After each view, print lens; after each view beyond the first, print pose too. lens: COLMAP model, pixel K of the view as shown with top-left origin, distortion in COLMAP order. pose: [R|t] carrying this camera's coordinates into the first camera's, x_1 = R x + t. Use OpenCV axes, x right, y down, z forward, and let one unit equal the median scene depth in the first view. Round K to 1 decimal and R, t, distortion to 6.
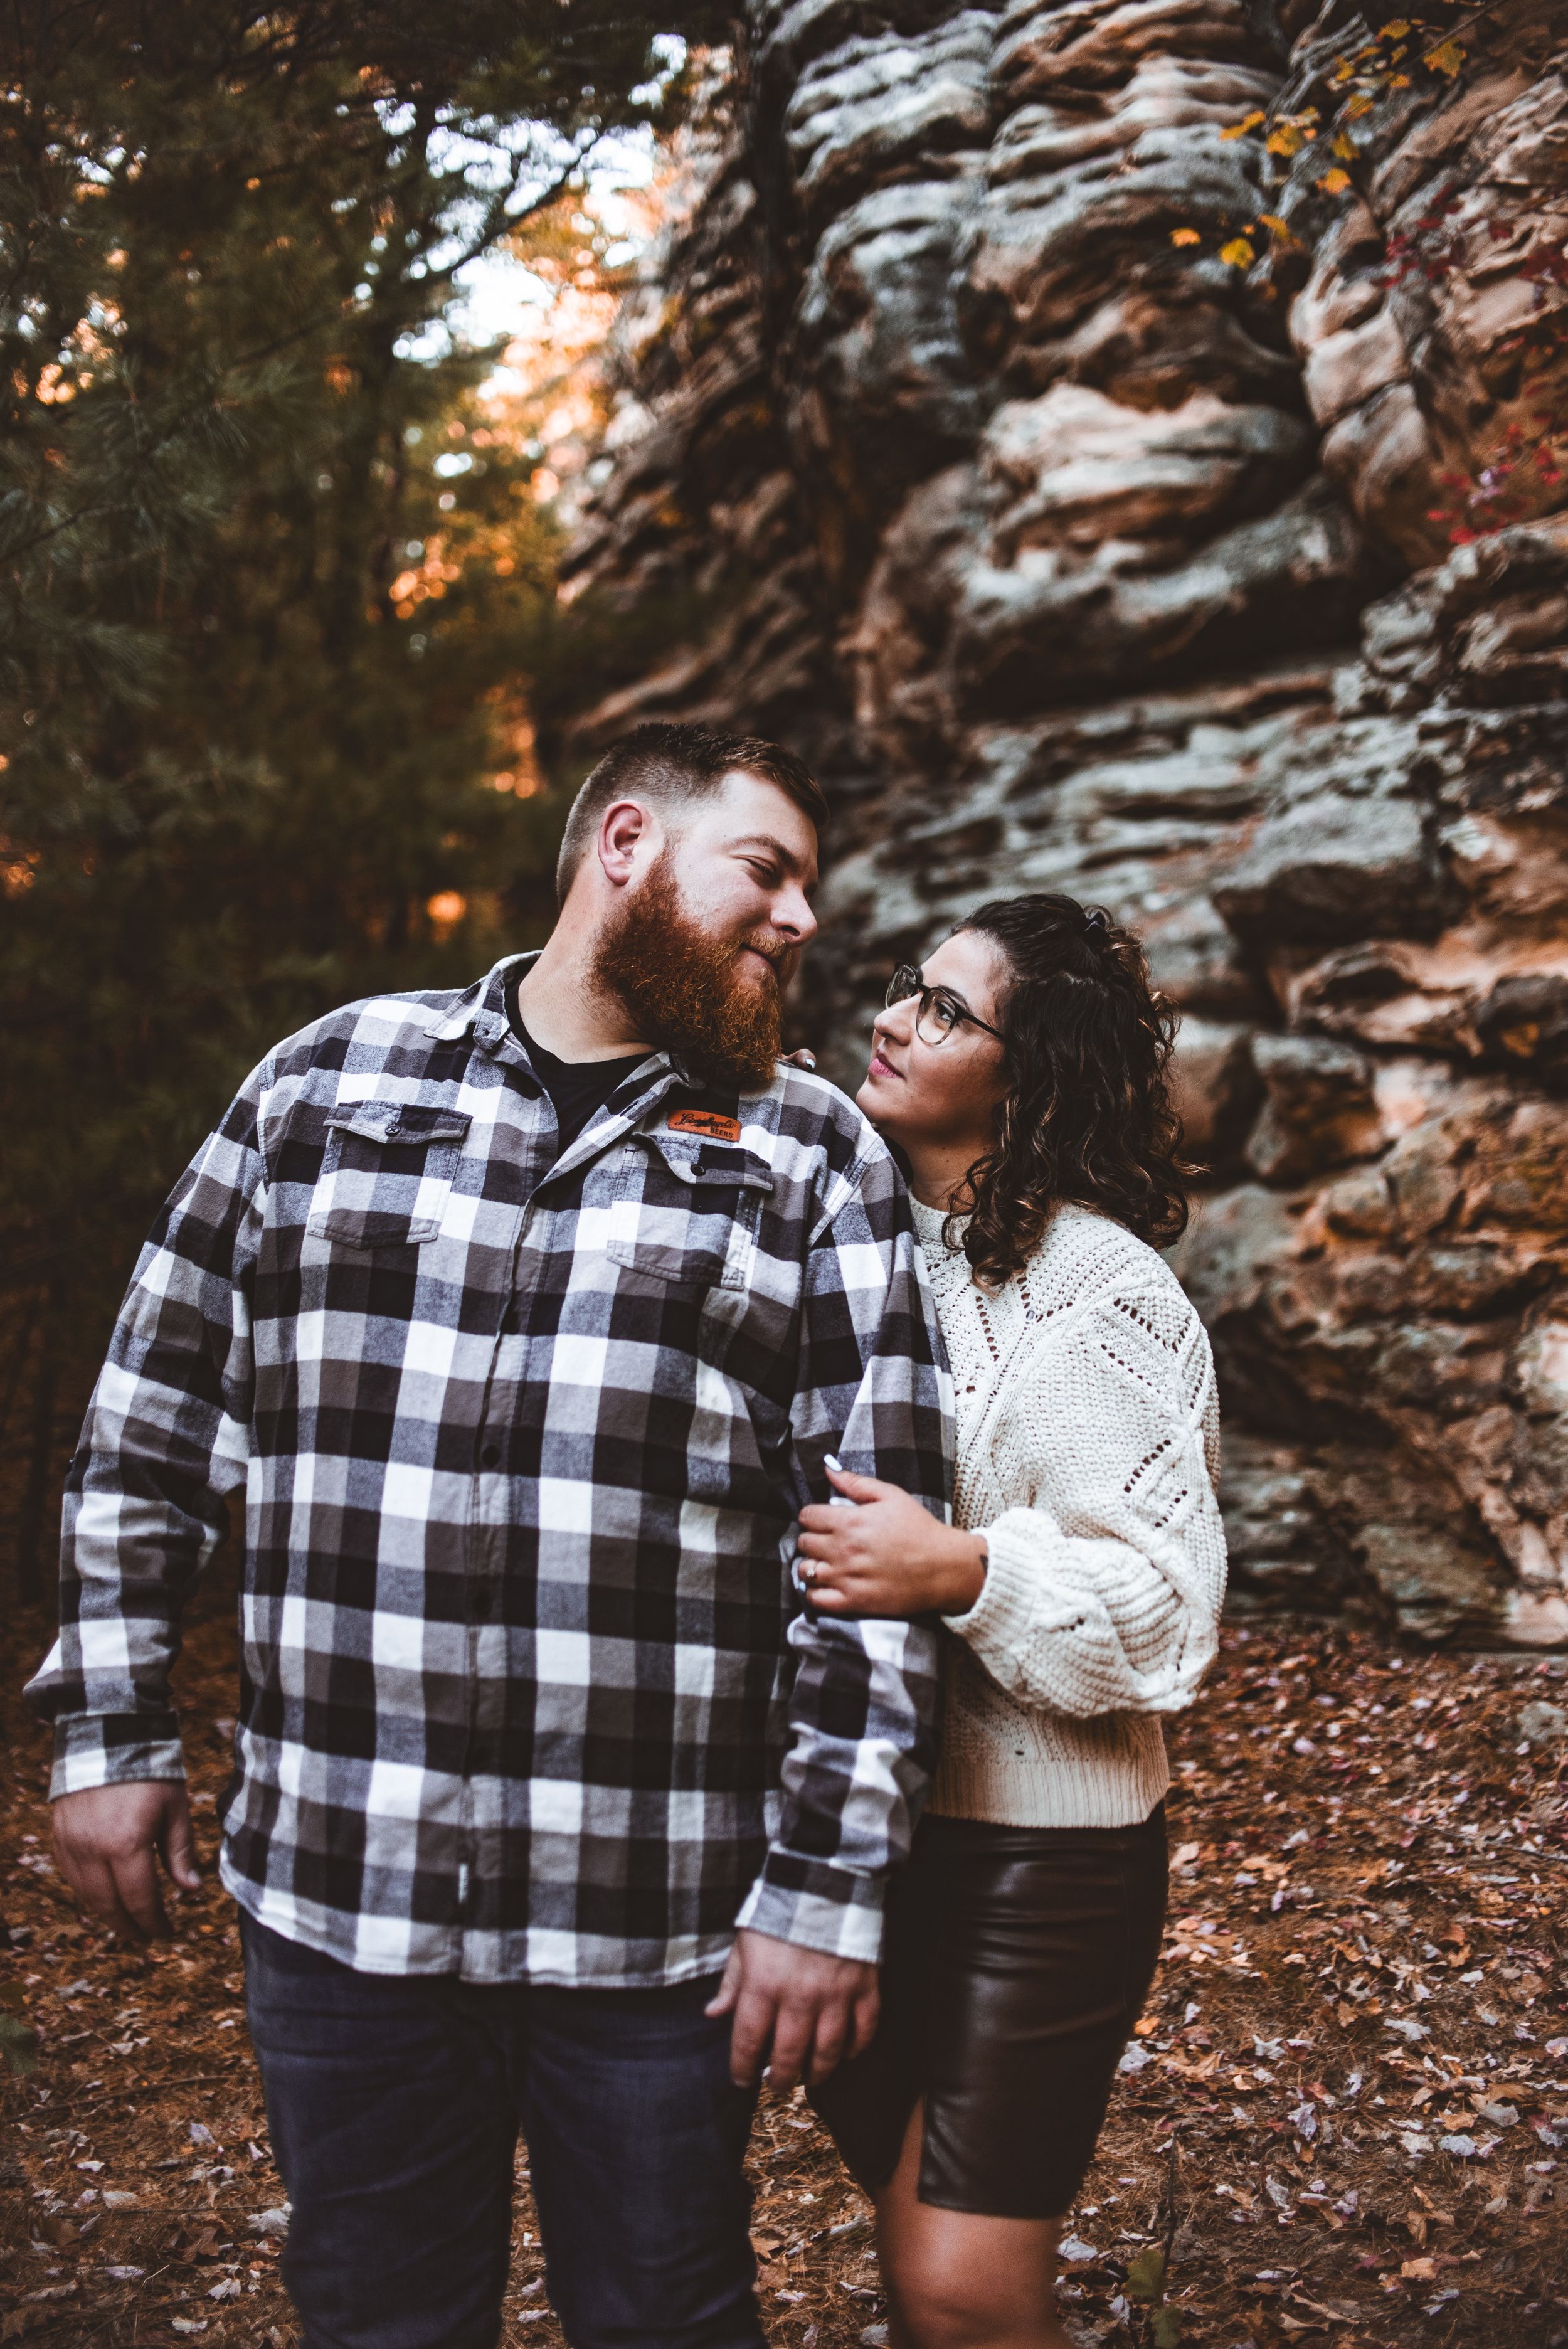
lens RADIAL K [[2329.9, 0, 784.0], [0, 2329.9, 1174.5], [0, 0, 1]] dist [-0.101029, 0.128257]
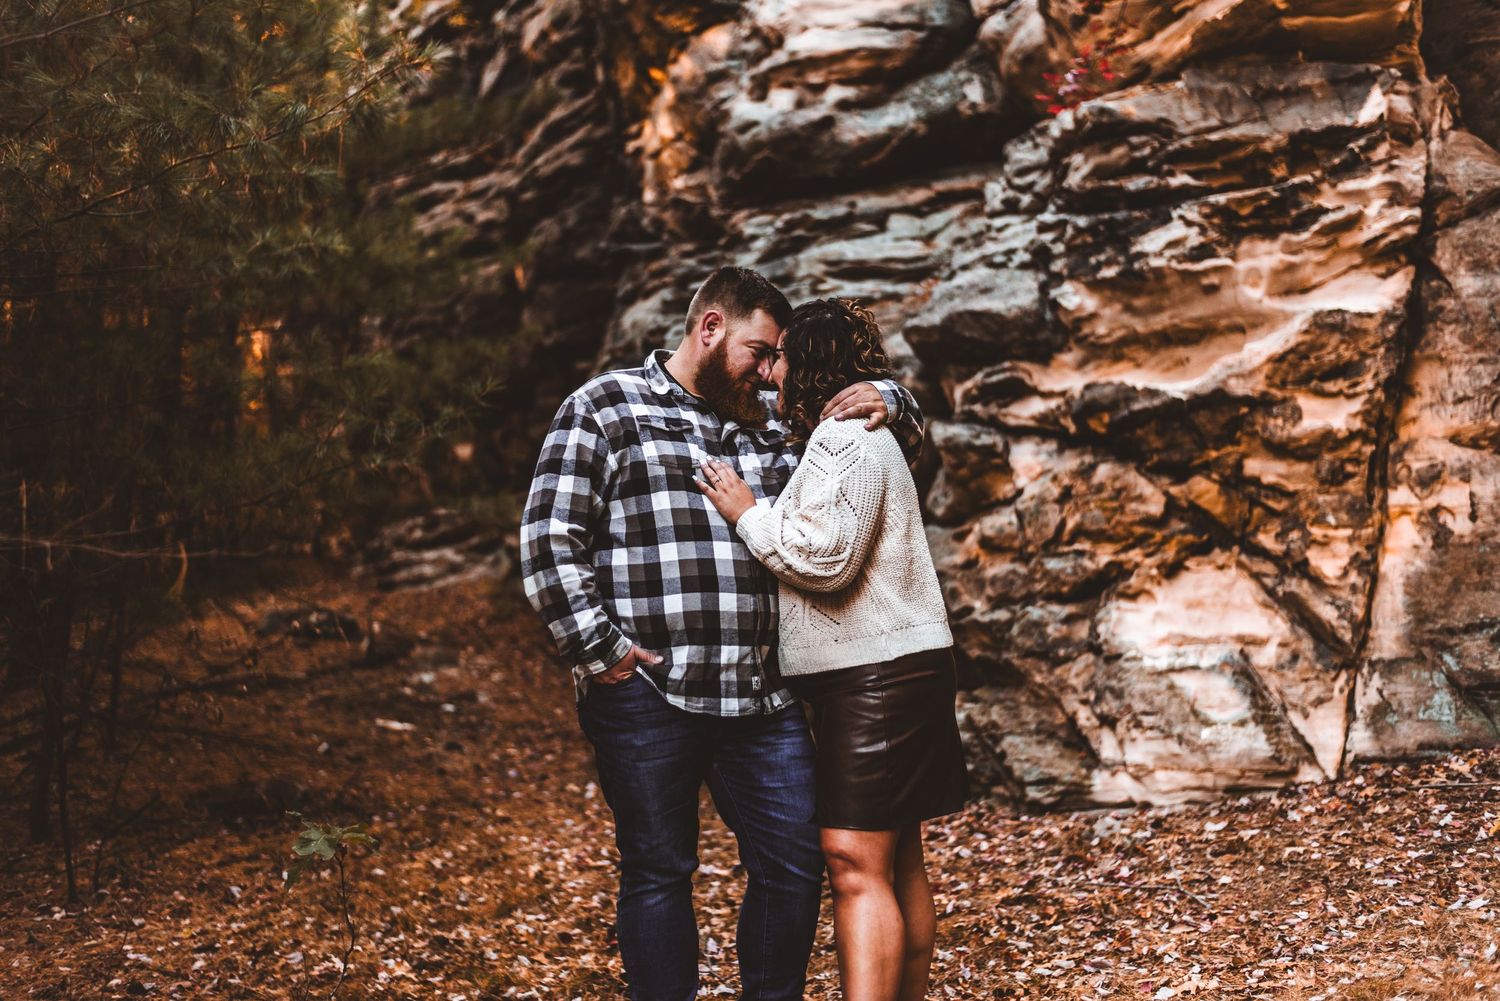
lens RADIAL K [[2158.9, 0, 750.0], [0, 2158.9, 500.5], [0, 0, 1]] dist [0.000225, 0.041601]
pose [[0.993117, 0.006085, 0.116966, -0.086567], [-0.001072, 0.999080, -0.042870, 0.054925], [-0.117119, 0.042449, 0.992210, -0.413667]]
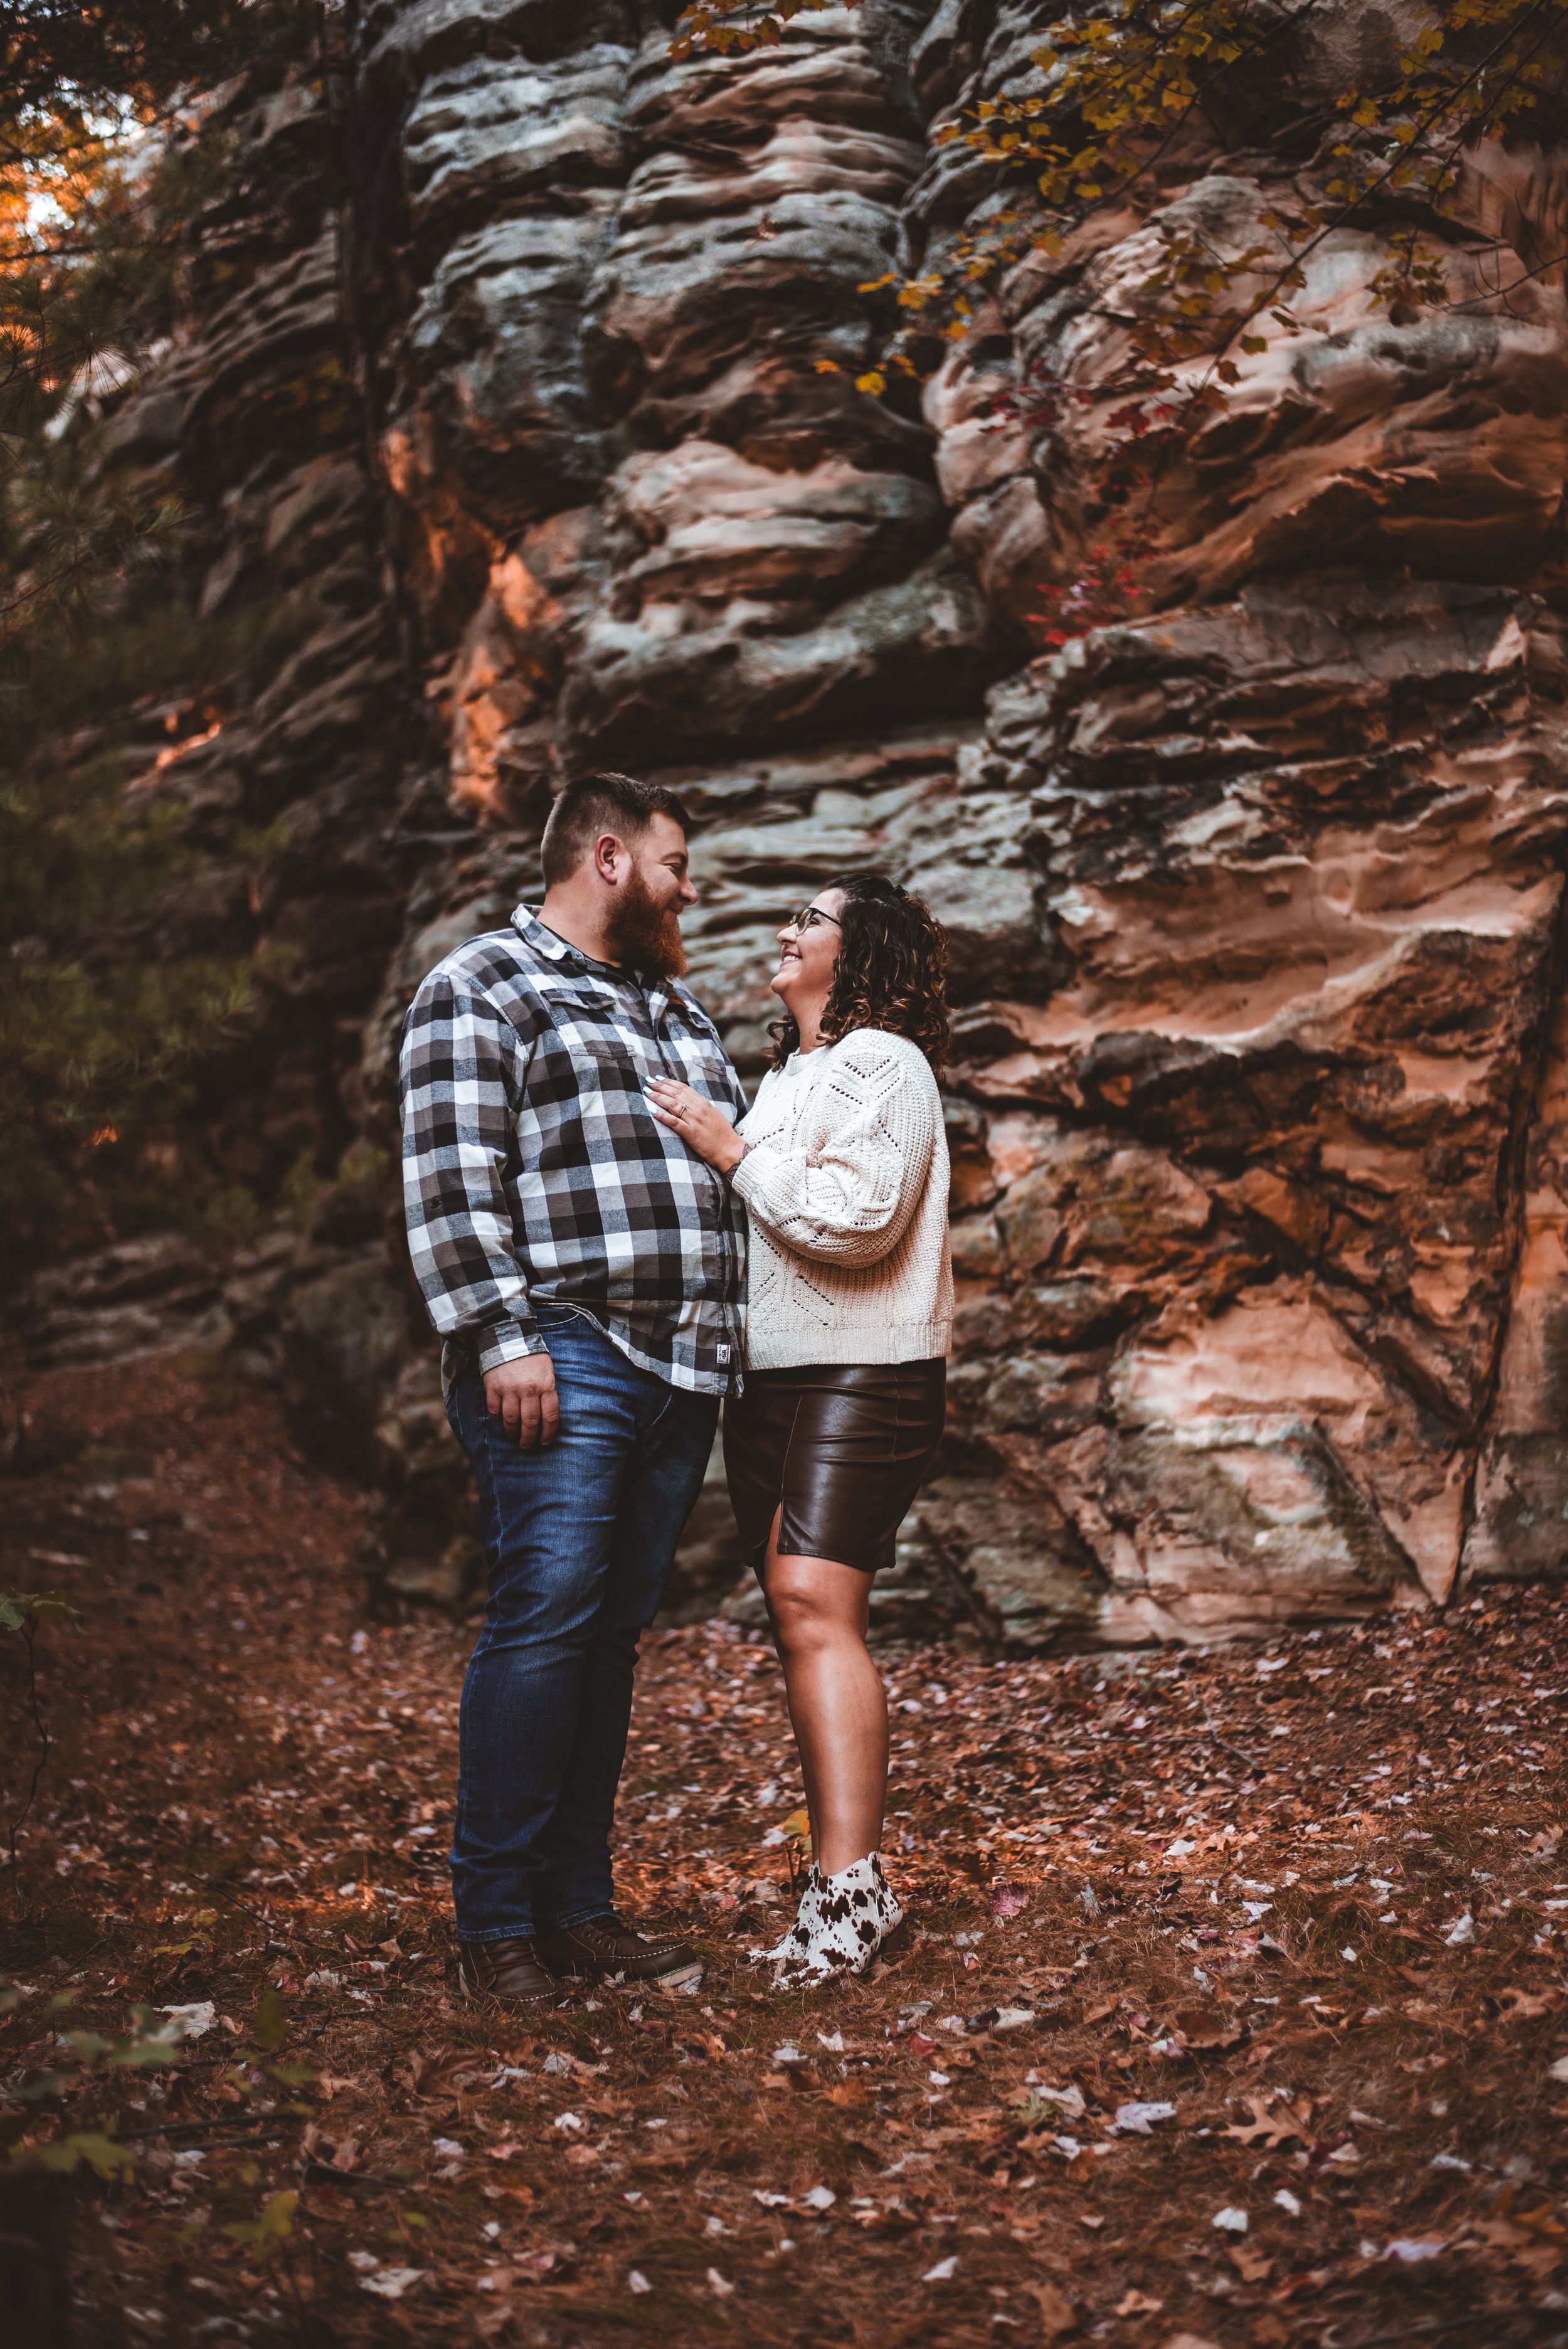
lens RADIAL K [[3402.8, 0, 784.0], [0, 3402.8, 1174.5], [0, 0, 1]] dist [-0.120599, 0.021186]
pose [[0.984970, 0.025669, 0.170808, -0.102019], [-0.013405, 0.997273, -0.072567, 0.093154], [-0.172205, 0.069186, 0.982628, -0.512401]]
